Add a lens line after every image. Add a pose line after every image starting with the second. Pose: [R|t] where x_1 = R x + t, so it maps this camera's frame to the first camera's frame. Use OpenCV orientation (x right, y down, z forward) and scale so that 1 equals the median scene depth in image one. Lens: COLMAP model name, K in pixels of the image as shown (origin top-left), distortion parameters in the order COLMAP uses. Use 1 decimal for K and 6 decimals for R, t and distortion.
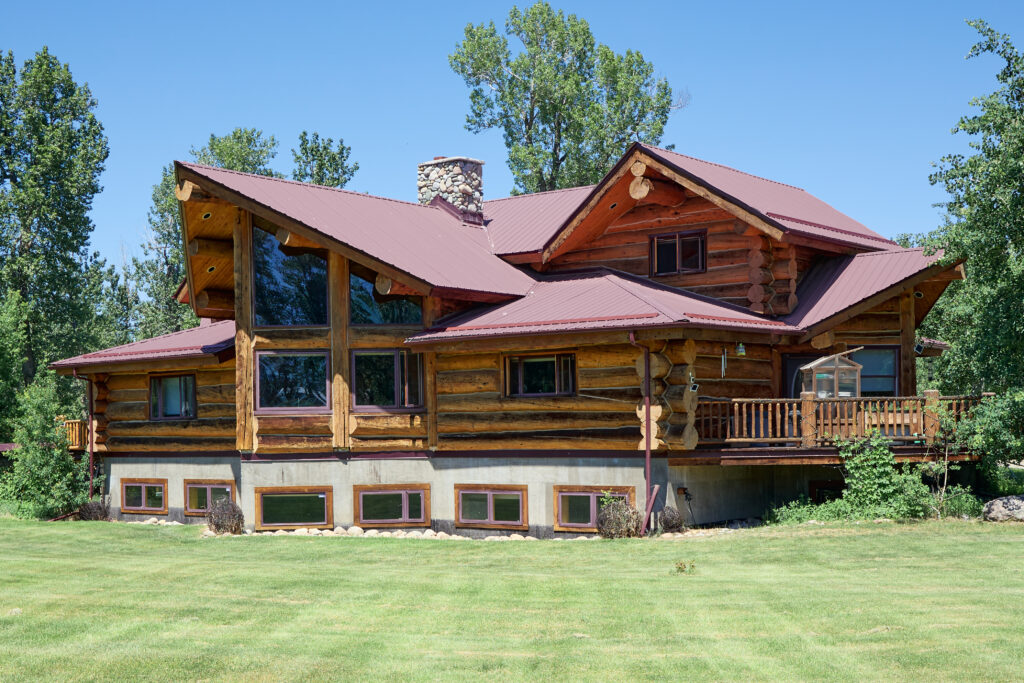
lens RADIAL K [[1419.2, 0, 477.6], [0, 1419.2, 424.0], [0, 0, 1]] dist [-0.048193, -0.098511]
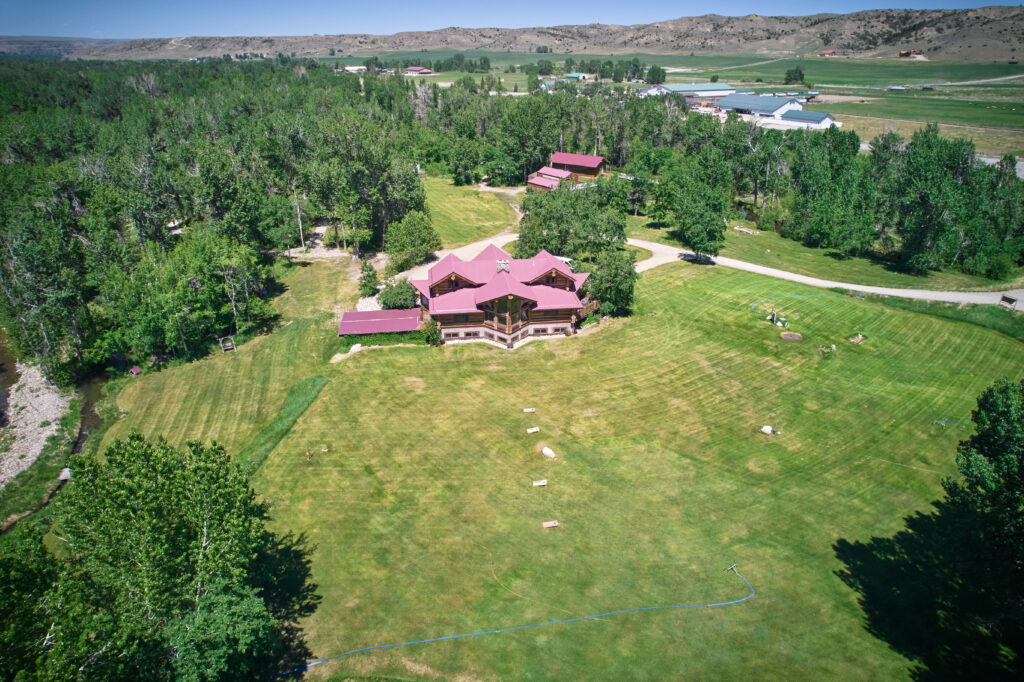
lens RADIAL K [[650.0, 0, 512.0], [0, 650.0, 341.0], [0, 0, 1]] dist [-0.045075, -0.000294]
pose [[0.692324, -0.292670, 0.659569, -1.929641], [-0.015586, 0.907776, 0.419166, -1.073827], [-0.721418, -0.300479, 0.623914, -0.687480]]
